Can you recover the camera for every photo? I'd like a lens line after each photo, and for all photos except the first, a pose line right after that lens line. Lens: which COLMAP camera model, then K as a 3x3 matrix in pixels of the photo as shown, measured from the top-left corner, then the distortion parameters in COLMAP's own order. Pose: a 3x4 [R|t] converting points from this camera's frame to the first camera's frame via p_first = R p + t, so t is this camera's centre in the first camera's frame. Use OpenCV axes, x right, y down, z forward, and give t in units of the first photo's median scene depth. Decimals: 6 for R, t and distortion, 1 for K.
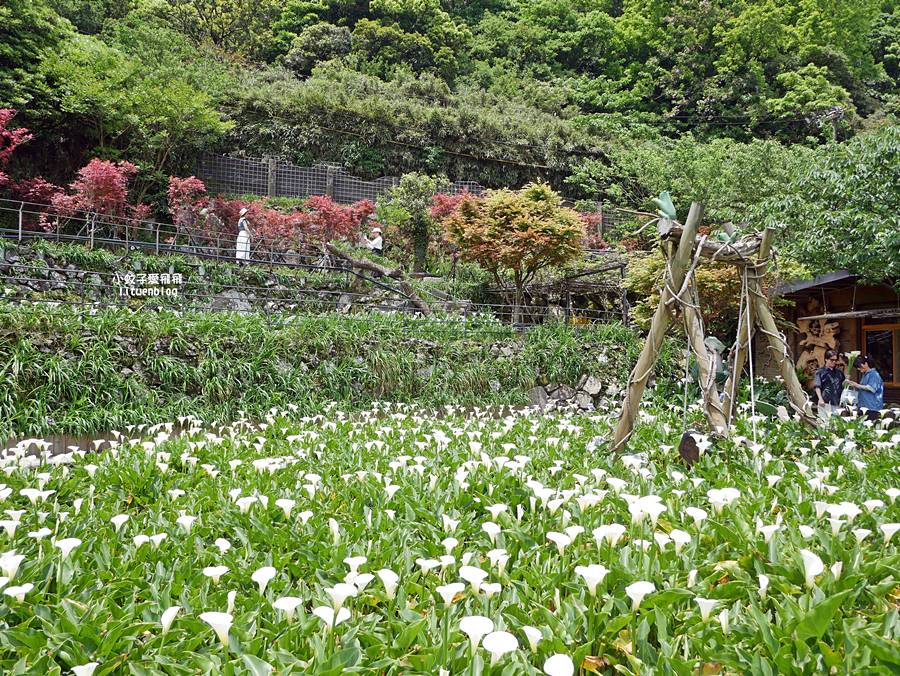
lens RADIAL K [[748.7, 0, 427.9], [0, 748.7, 335.9], [0, 0, 1]] dist [-0.048118, 0.028208]
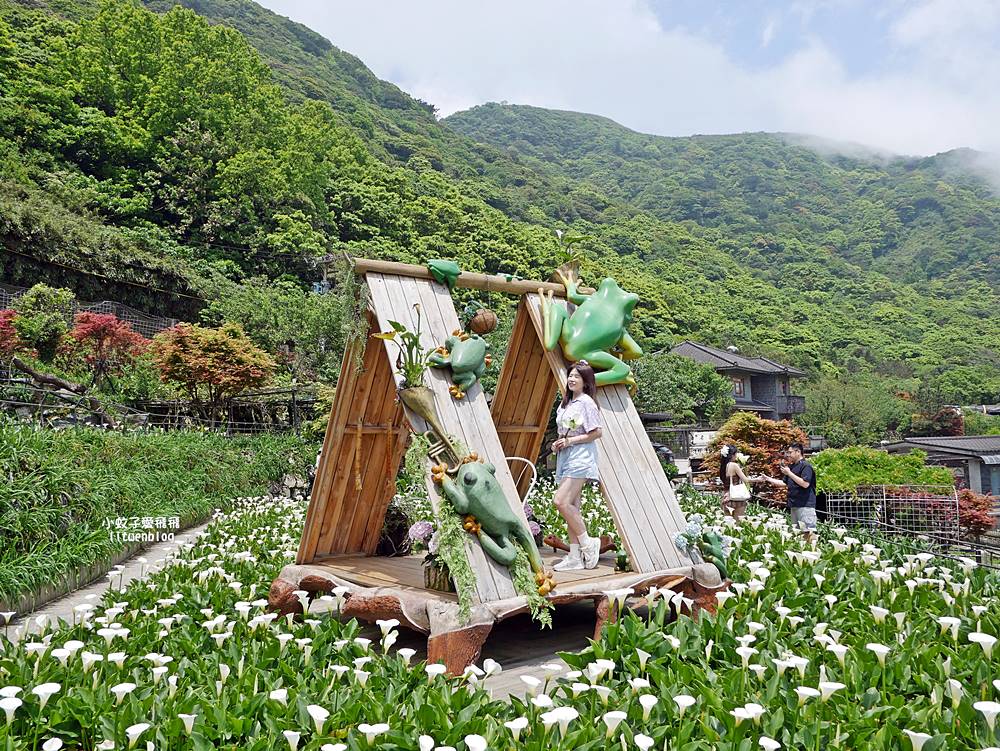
lens RADIAL K [[831.9, 0, 499.1], [0, 831.9, 373.8], [0, 0, 1]] dist [-0.048118, 0.028208]
pose [[0.651684, 0.038148, 0.757531, -0.282562], [0.017799, 0.997690, -0.065554, -0.008624], [-0.758282, 0.056204, 0.649499, -0.110862]]
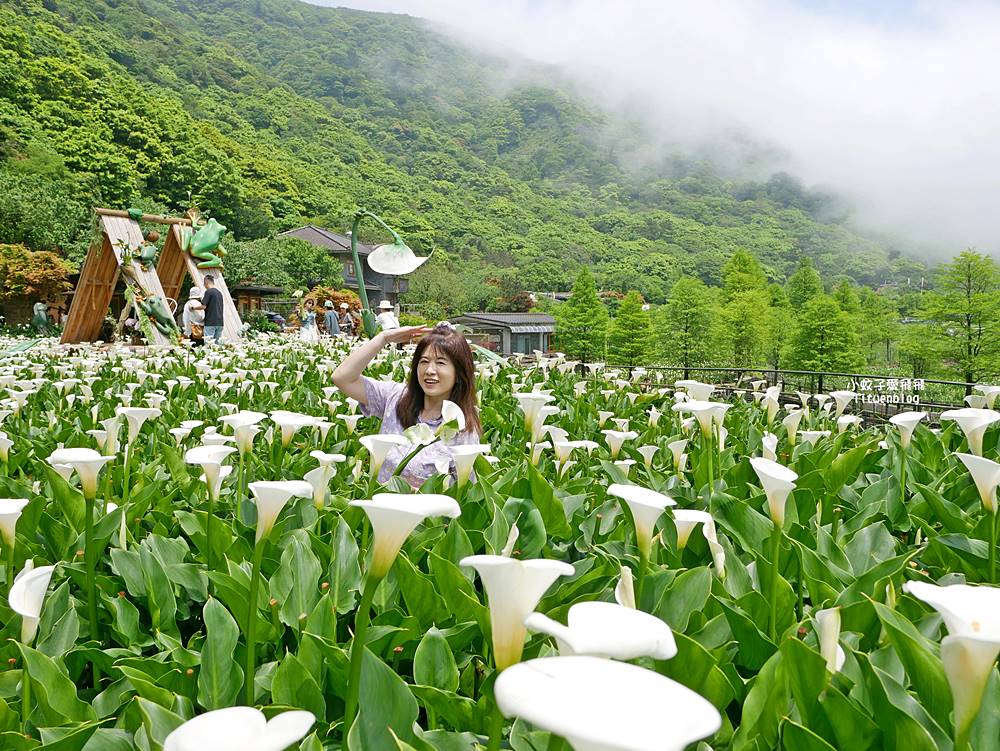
lens RADIAL K [[831.9, 0, 497.4], [0, 831.9, 365.7], [0, 0, 1]] dist [-0.048118, 0.028208]
pose [[0.277922, -0.066933, 0.958269, -0.498662], [-0.010919, 0.997285, 0.072825, 0.000091], [-0.960542, -0.030703, 0.276437, -0.271503]]
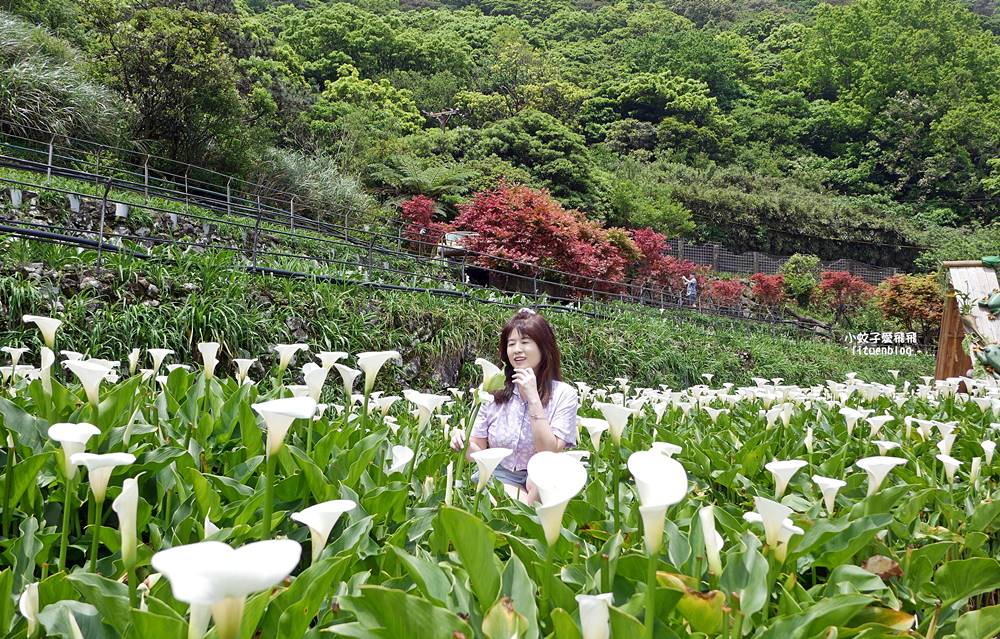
lens RADIAL K [[835.0, 0, 495.9], [0, 835.0, 291.9], [0, 0, 1]] dist [-0.048091, 0.021057]
pose [[0.999866, -0.002530, 0.016154, -0.396937], [0.004145, 0.994904, -0.100743, 0.010009], [-0.015817, 0.100797, 0.994781, -0.370555]]
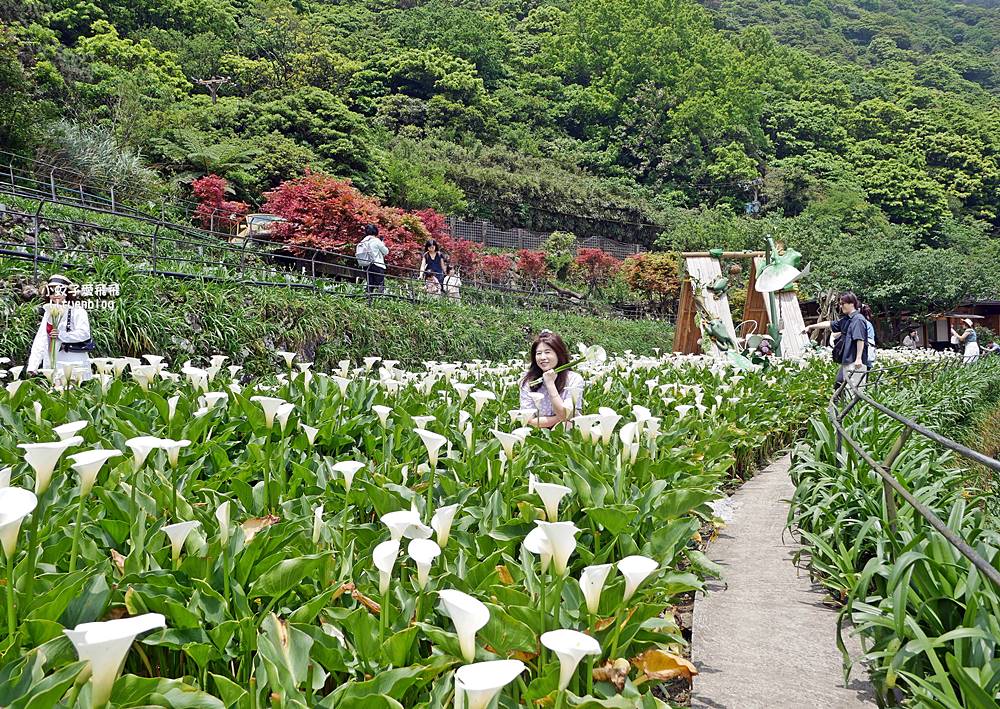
lens RADIAL K [[841.5, 0, 488.7], [0, 841.5, 320.5], [0, 0, 1]] dist [-0.058721, 0.026470]
pose [[0.956269, -0.019973, 0.291806, -0.433371], [0.027596, 0.999376, -0.022029, 0.004971], [-0.291184, 0.029118, 0.956224, -0.426403]]
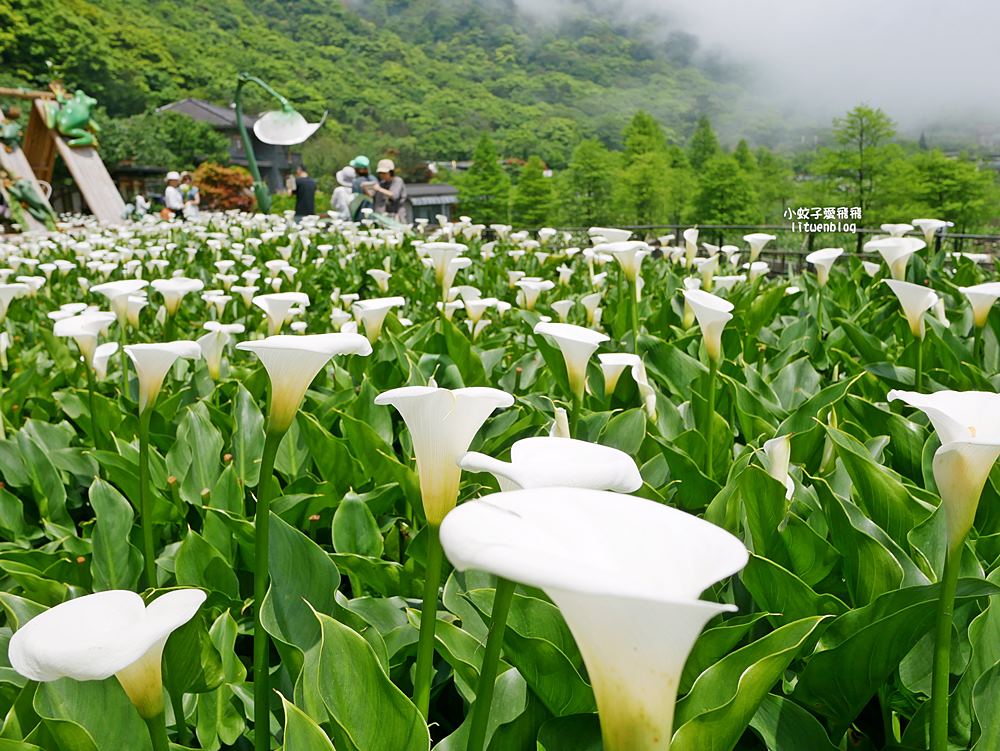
lens RADIAL K [[831.9, 0, 493.2], [0, 831.9, 371.4], [0, 0, 1]] dist [-0.048118, 0.028208]
pose [[0.167378, -0.230645, 0.958534, -0.495371], [0.025502, 0.972937, 0.229658, 0.001978], [-0.985563, -0.013996, 0.168730, -0.270334]]
